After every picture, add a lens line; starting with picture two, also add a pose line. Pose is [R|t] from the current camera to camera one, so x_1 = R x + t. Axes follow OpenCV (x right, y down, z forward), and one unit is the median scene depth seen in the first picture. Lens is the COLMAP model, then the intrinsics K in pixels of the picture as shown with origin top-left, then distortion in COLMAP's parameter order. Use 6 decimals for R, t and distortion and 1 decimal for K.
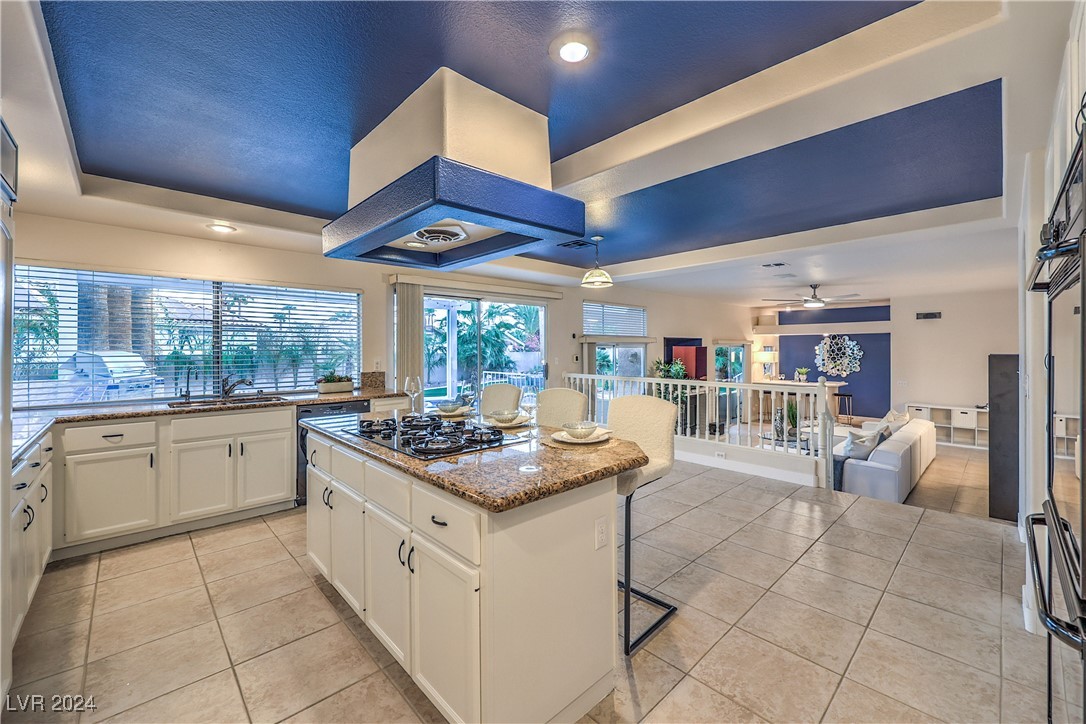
lens RADIAL K [[439.4, 0, 546.6], [0, 439.4, 359.5], [0, 0, 1]] dist [0.000566, -0.000043]
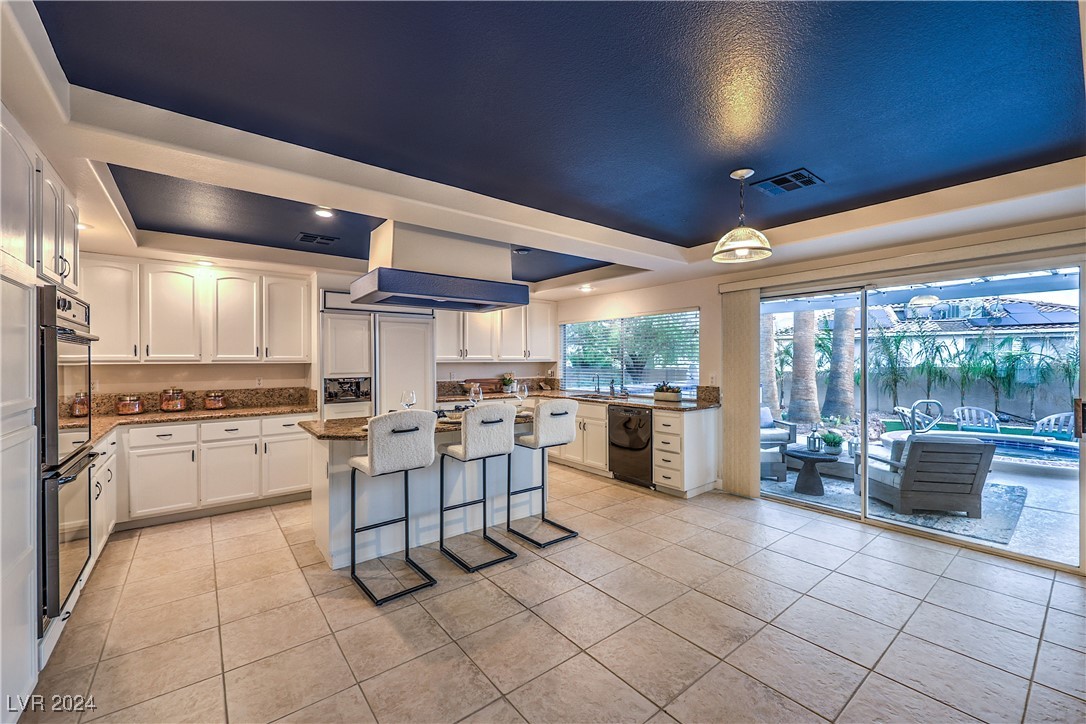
lens RADIAL K [[439.4, 0, 546.6], [0, 439.4, 359.5], [0, 0, 1]] dist [0.000566, -0.000043]
pose [[-0.091403, 0.000506, -0.995814, 1.068626], [-0.021988, 0.999755, 0.002526, -0.044575], [0.995571, 0.022127, -0.091369, 1.195111]]
